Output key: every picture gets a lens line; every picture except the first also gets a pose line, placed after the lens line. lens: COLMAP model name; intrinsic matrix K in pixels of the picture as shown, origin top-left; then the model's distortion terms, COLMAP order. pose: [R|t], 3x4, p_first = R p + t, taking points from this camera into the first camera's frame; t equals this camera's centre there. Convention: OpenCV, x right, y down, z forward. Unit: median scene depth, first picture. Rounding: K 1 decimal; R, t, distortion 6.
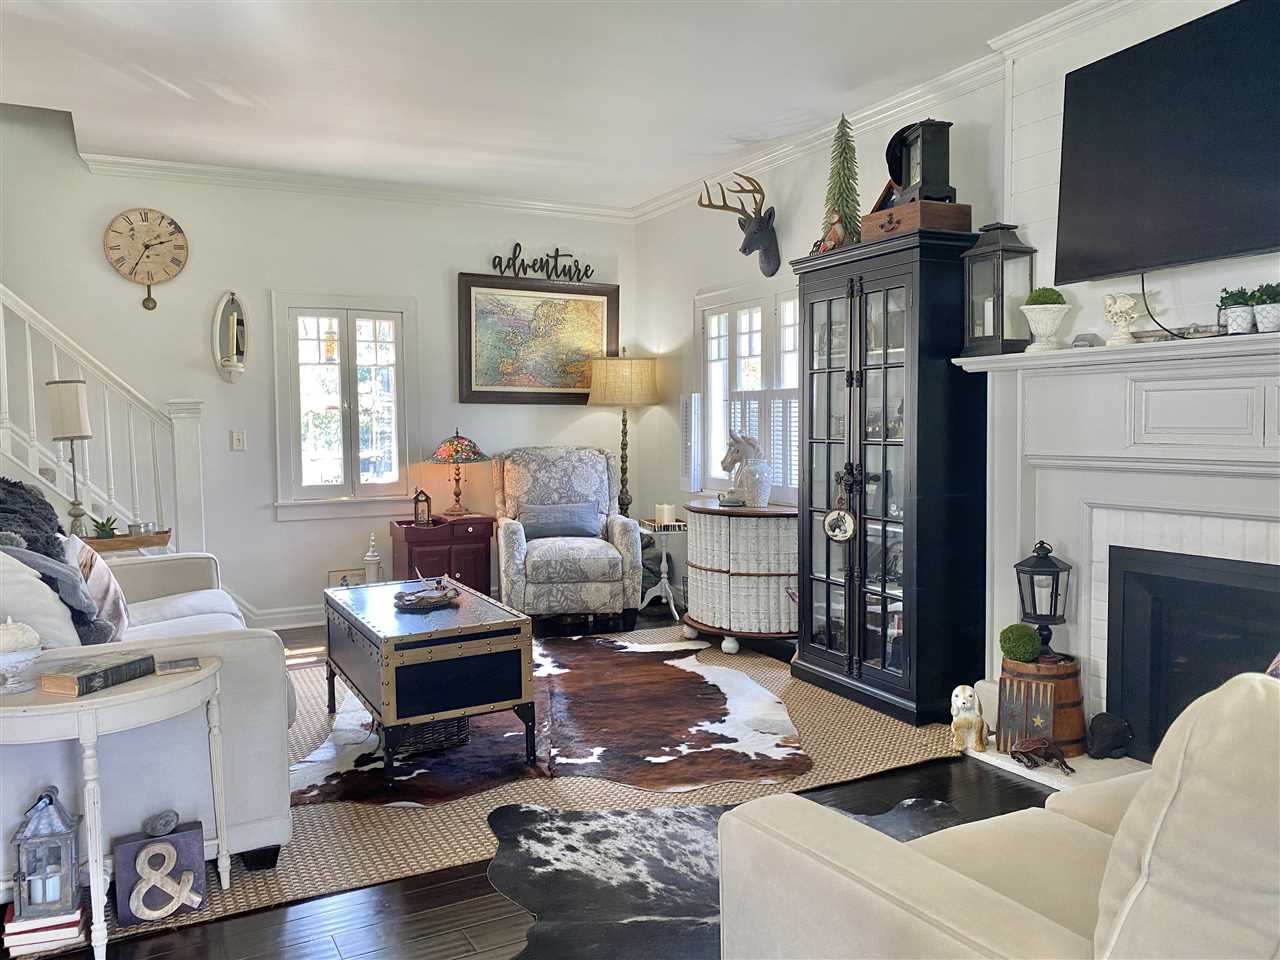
lens RADIAL K [[986.6, 0, 640.0], [0, 986.6, 480.0], [0, 0, 1]] dist [0.101630, -0.148662]
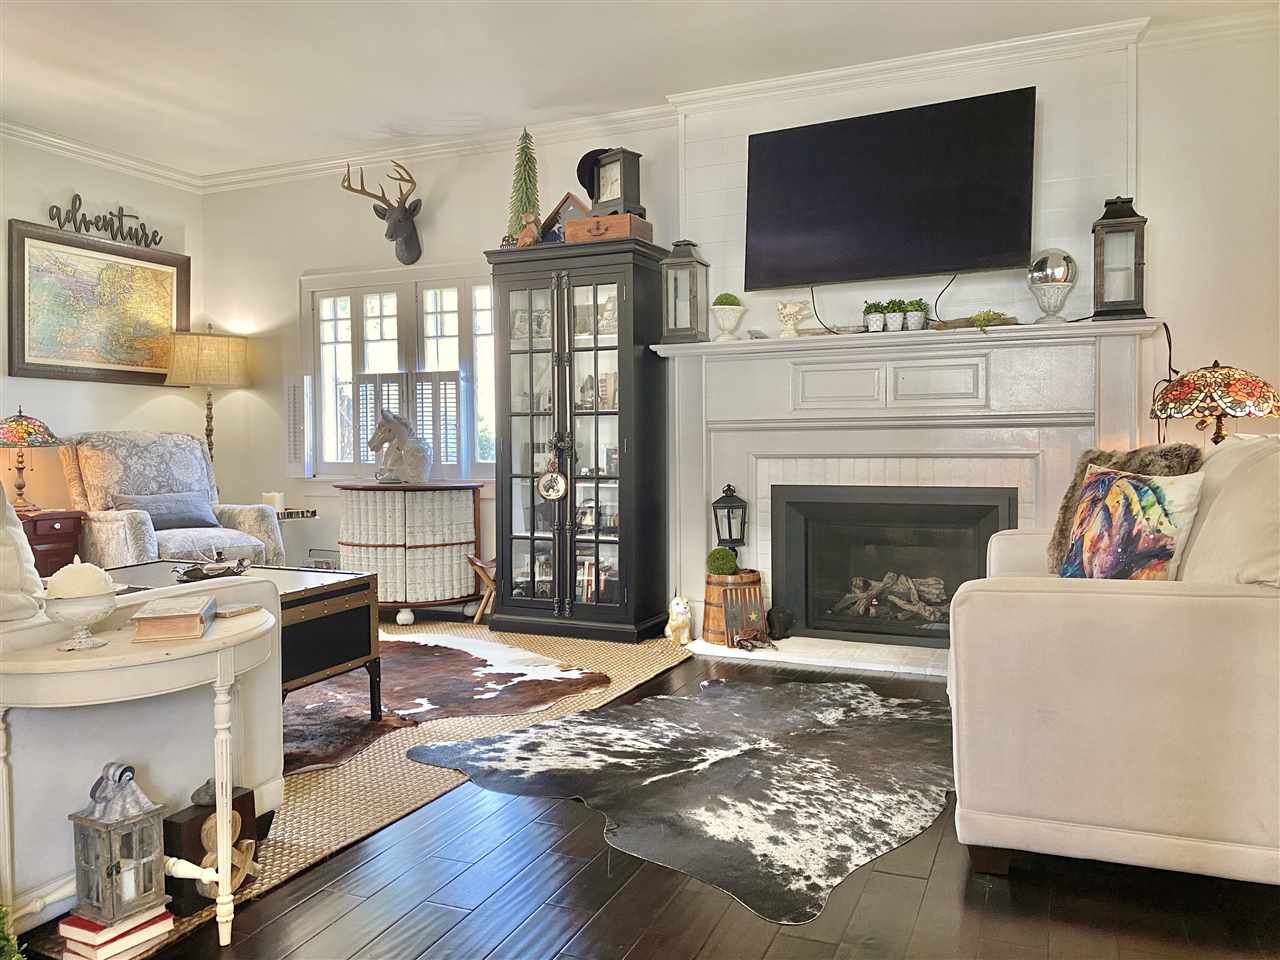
lens RADIAL K [[986.6, 0, 640.0], [0, 986.6, 480.0], [0, 0, 1]] dist [0.101630, -0.148662]
pose [[0.781500, -0.022903, 0.623484, -0.378406], [0.039946, 0.999112, -0.013369, 0.050864], [-0.622625, 0.035354, 0.781721, 0.037718]]
